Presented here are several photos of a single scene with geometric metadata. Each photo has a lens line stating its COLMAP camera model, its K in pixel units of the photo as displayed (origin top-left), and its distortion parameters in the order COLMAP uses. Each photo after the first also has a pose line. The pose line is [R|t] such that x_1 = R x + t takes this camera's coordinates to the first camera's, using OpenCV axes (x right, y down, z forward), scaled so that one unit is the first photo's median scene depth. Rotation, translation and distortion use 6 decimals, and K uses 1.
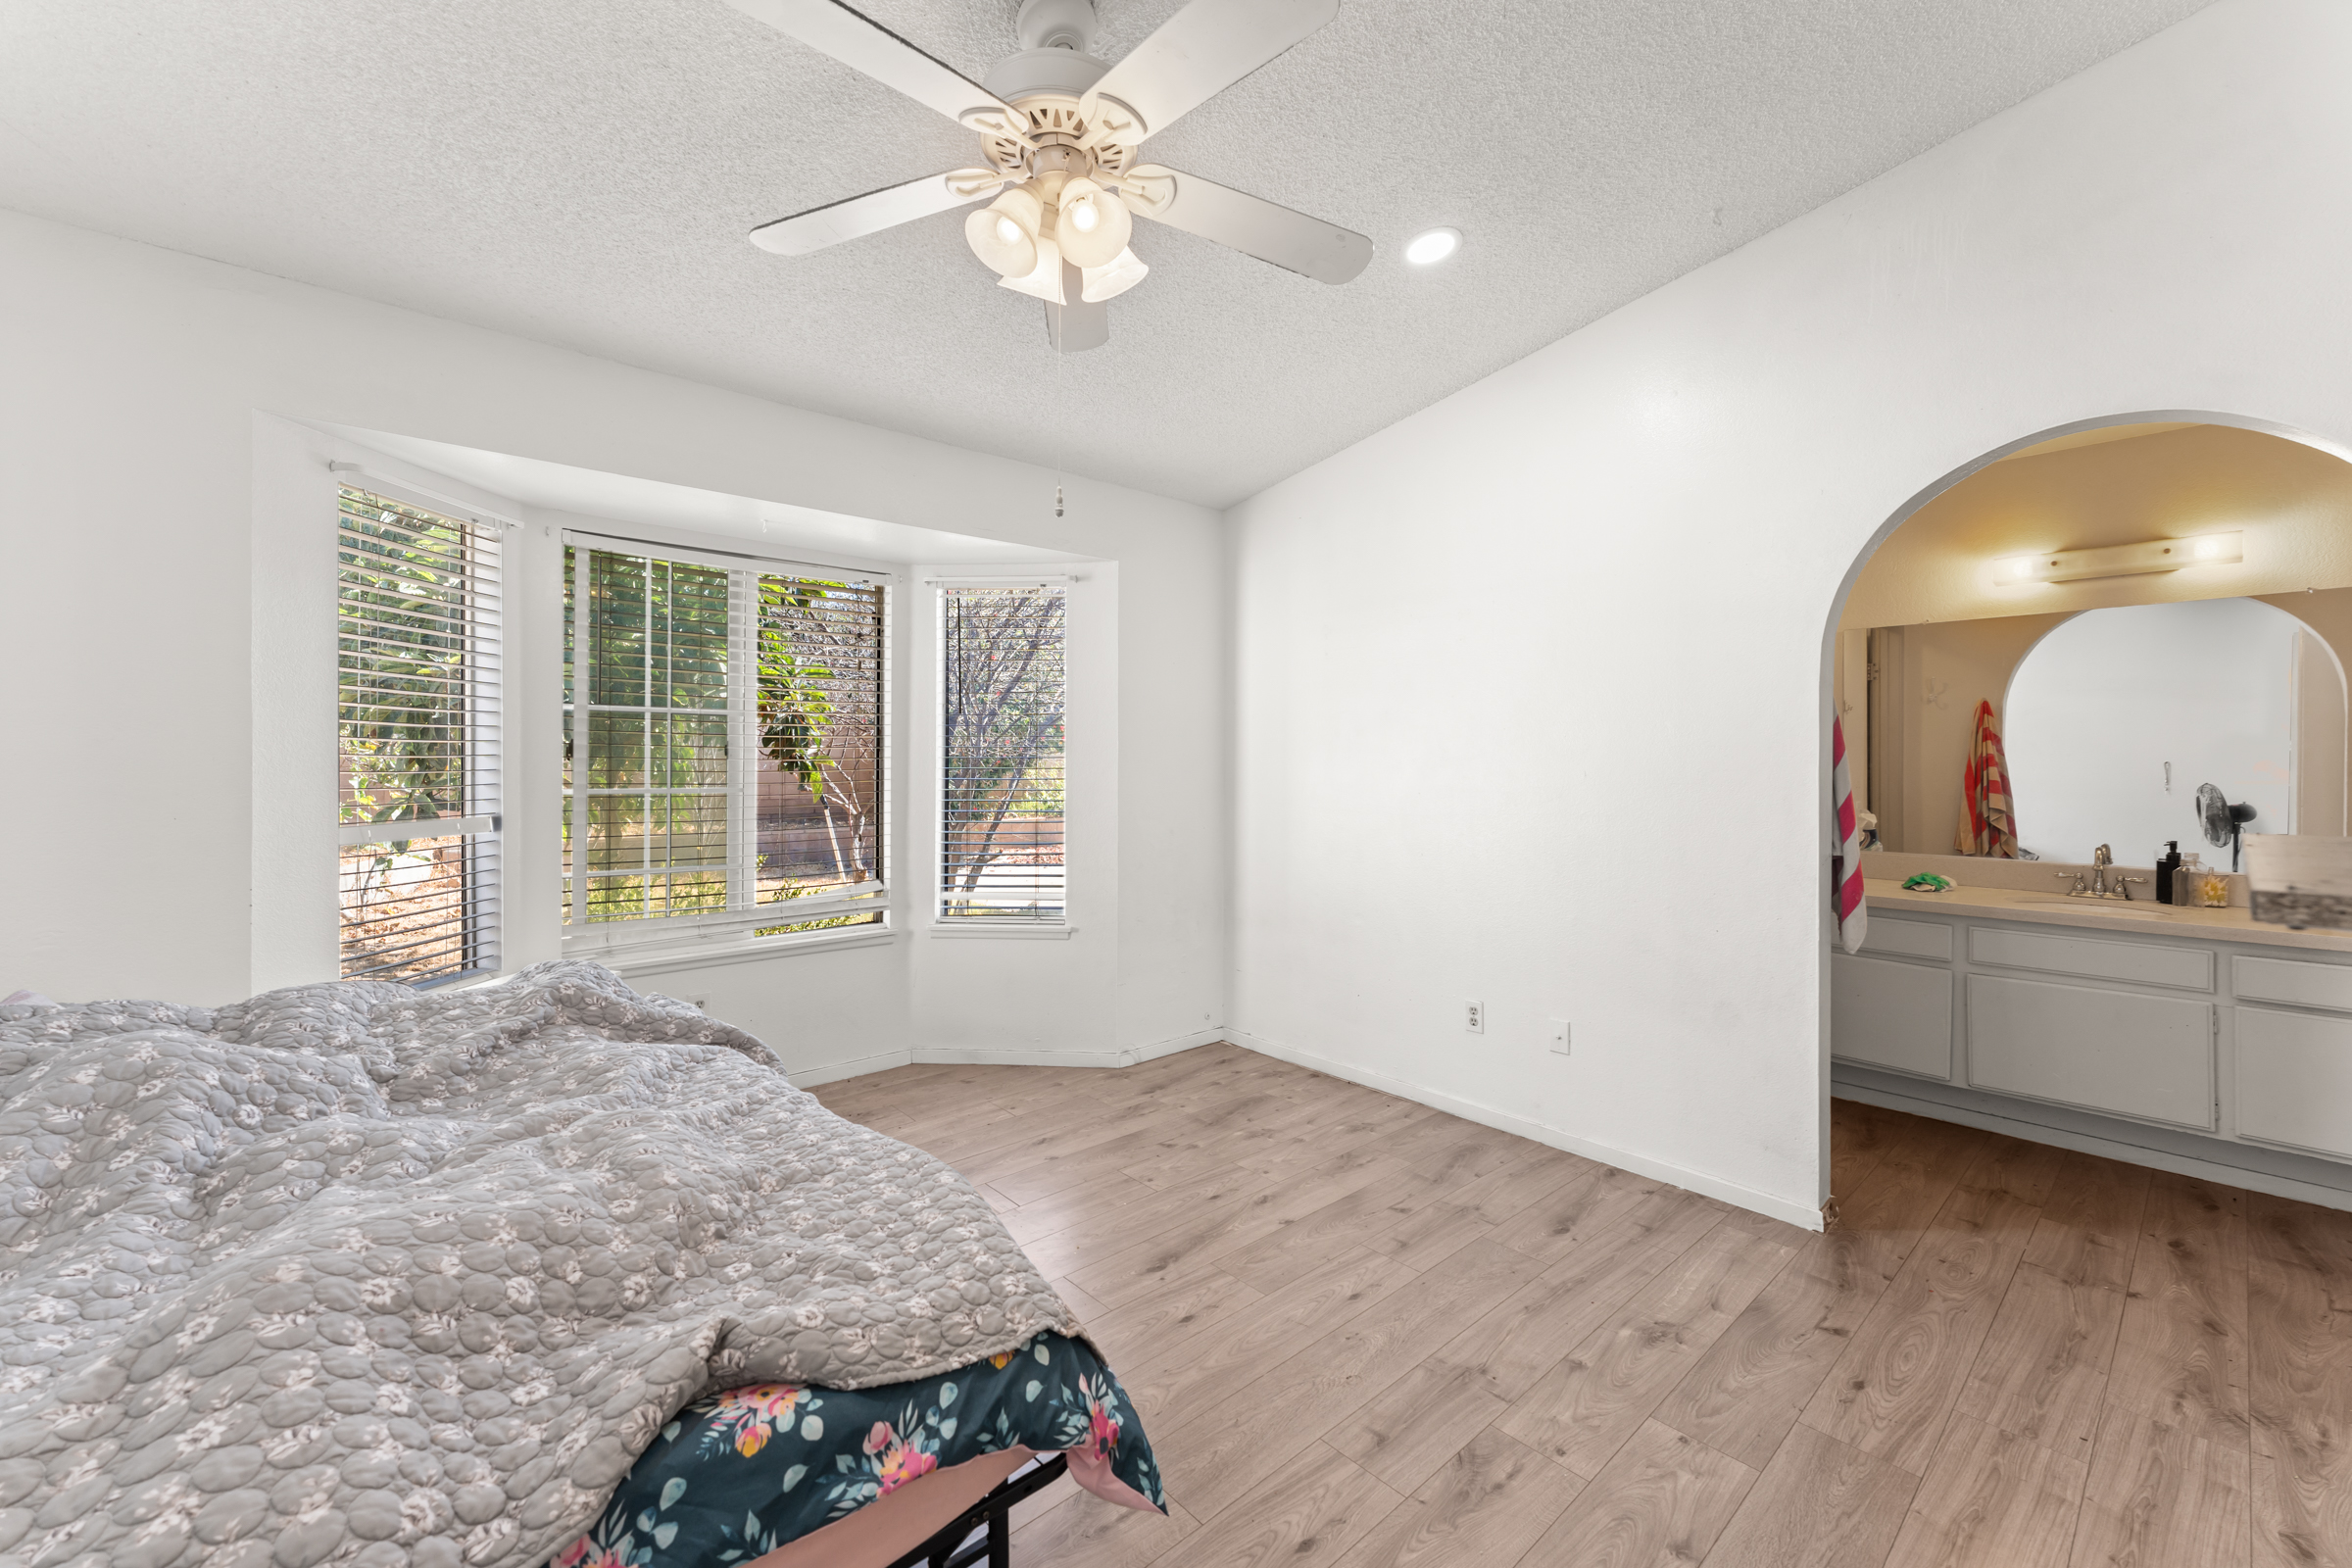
lens RADIAL K [[942.9, 0, 1173.3], [0, 942.9, 765.1], [0, 0, 1]] dist [0.000799, -0.000895]
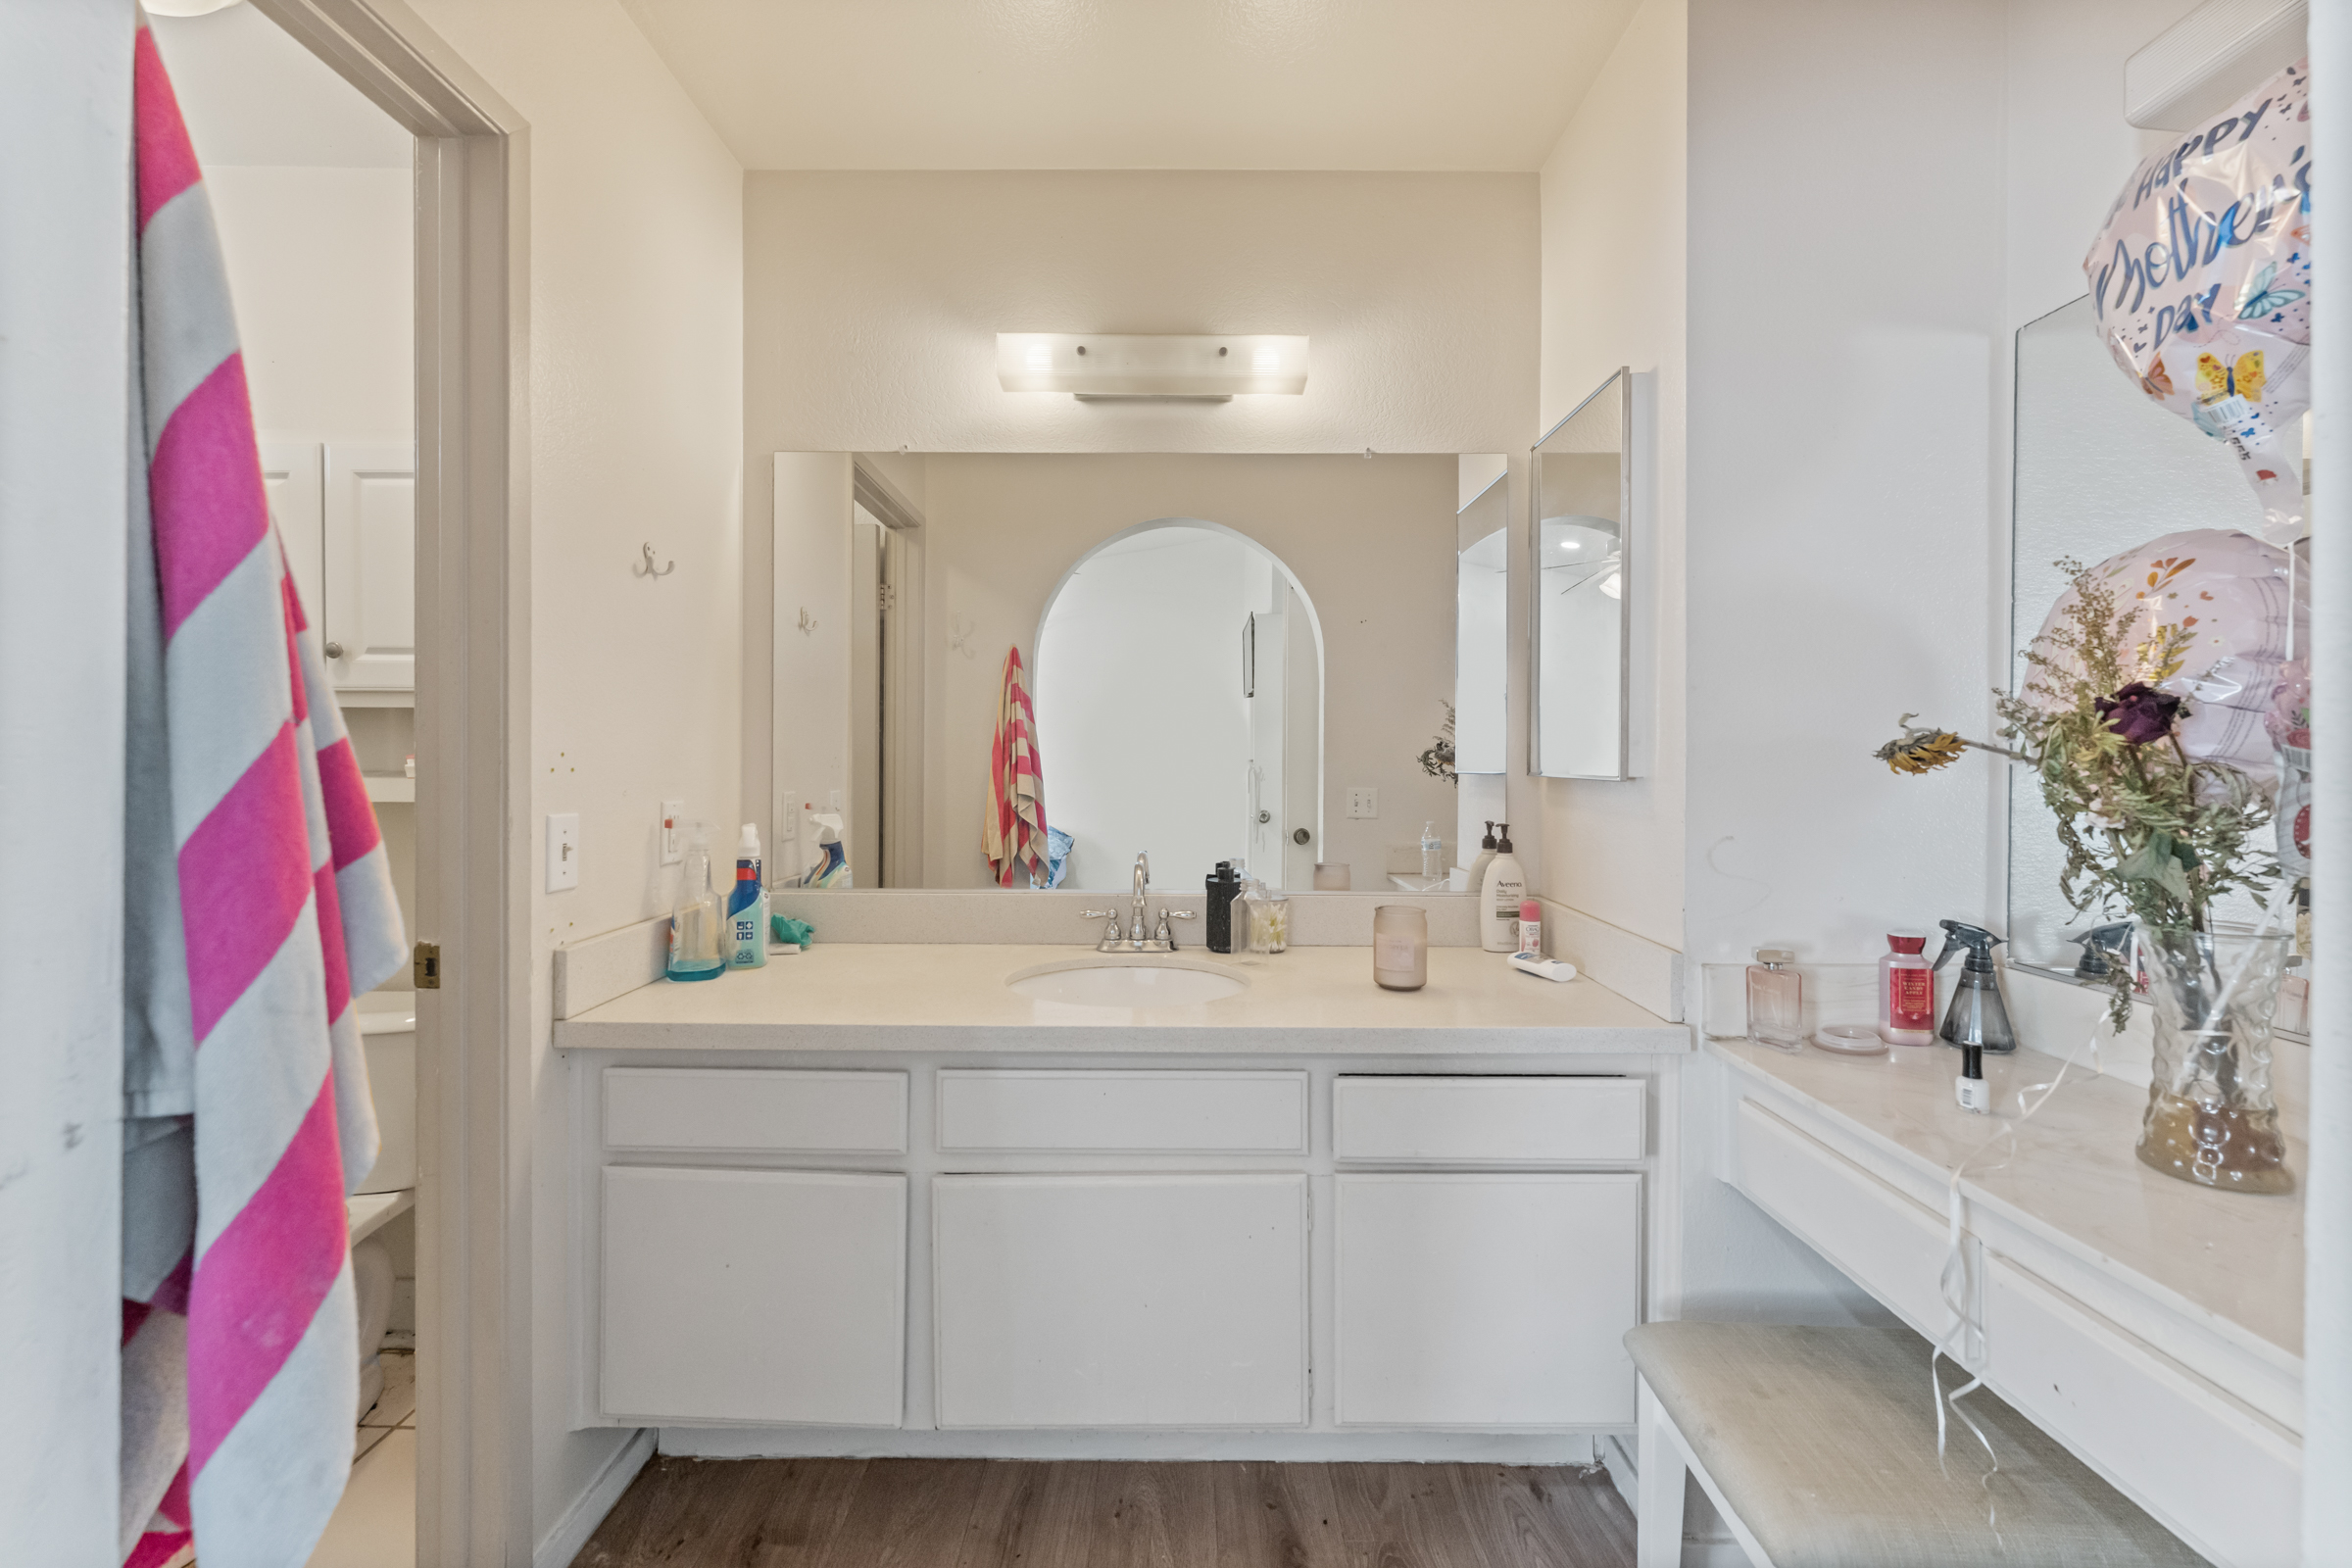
lens RADIAL K [[942.9, 0, 1183.0], [0, 942.9, 762.9], [0, 0, 1]] dist [0.000799, -0.000895]
pose [[0.659173, -0.004939, 0.751975, 0.469404], [-0.001080, 0.999971, 0.007515, 0.017949], [-0.751990, -0.005766, 0.659149, 0.496519]]
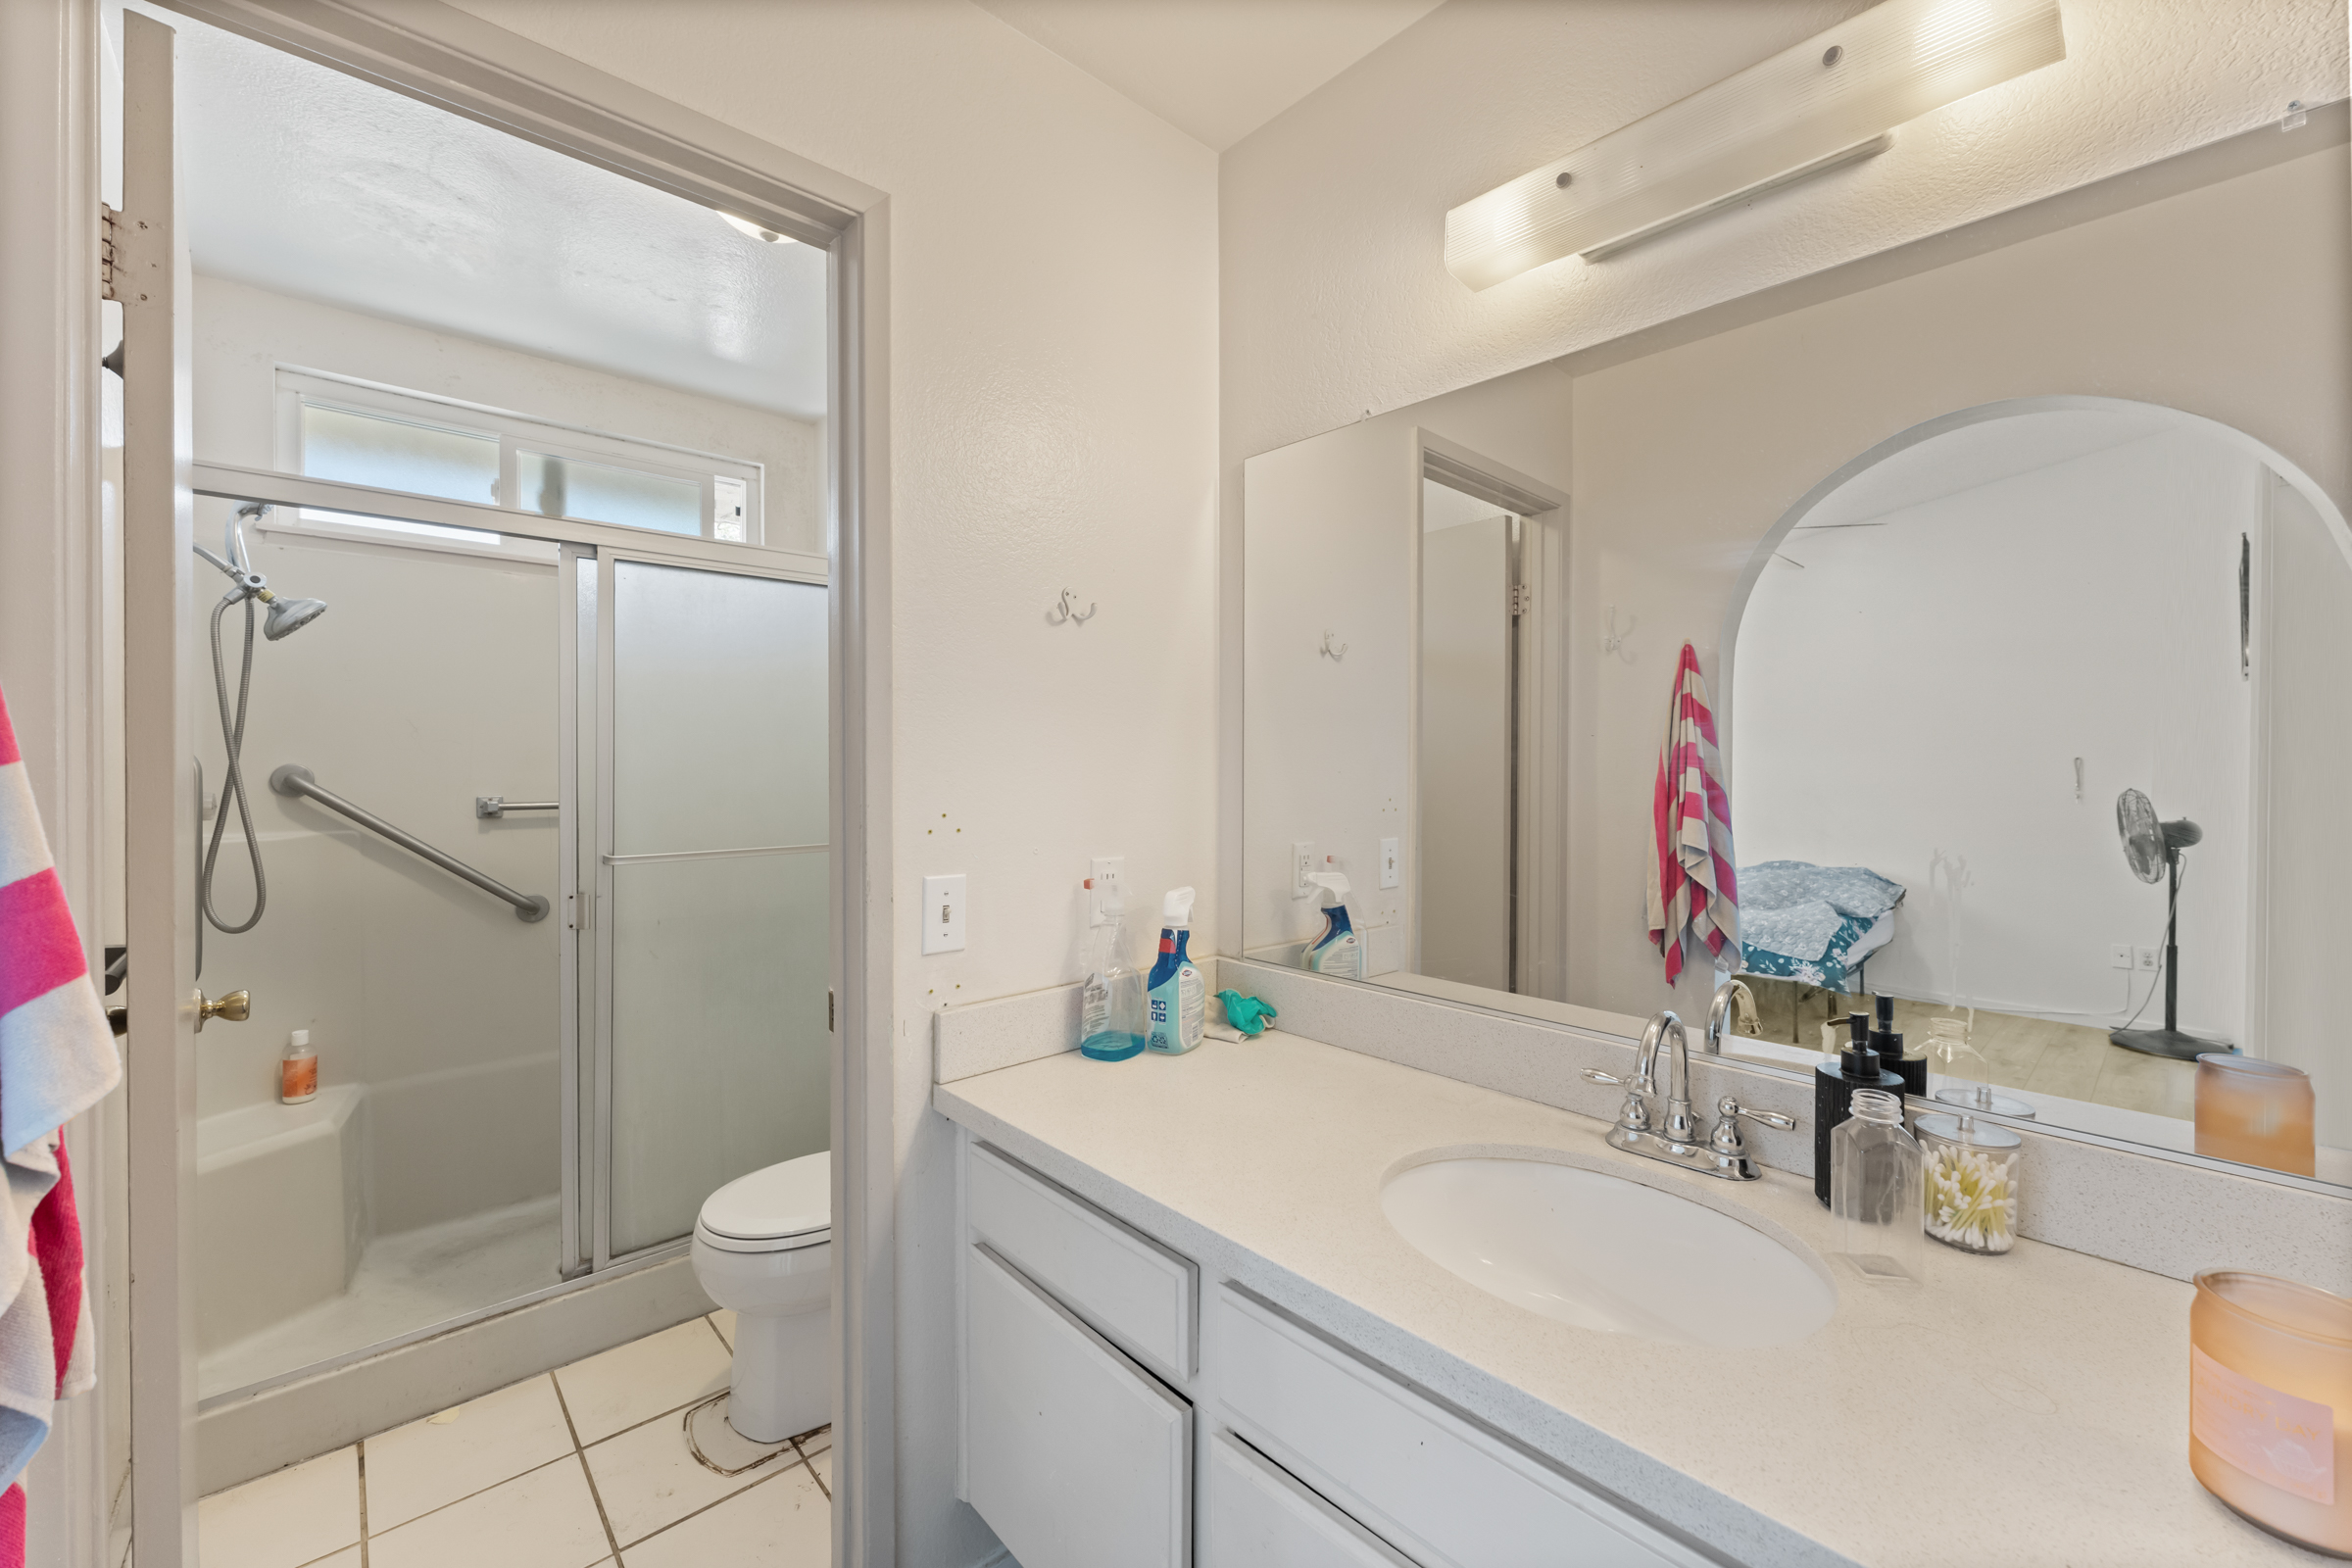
lens RADIAL K [[942.9, 0, 1178.6], [0, 942.9, 769.6], [0, 0, 1]] dist [0.000799, -0.000895]
pose [[0.999852, -0.002691, 0.016995, 0.659637], [0.002598, 0.999981, 0.005502, -0.000816], [-0.017010, -0.005457, 0.999840, 0.550362]]
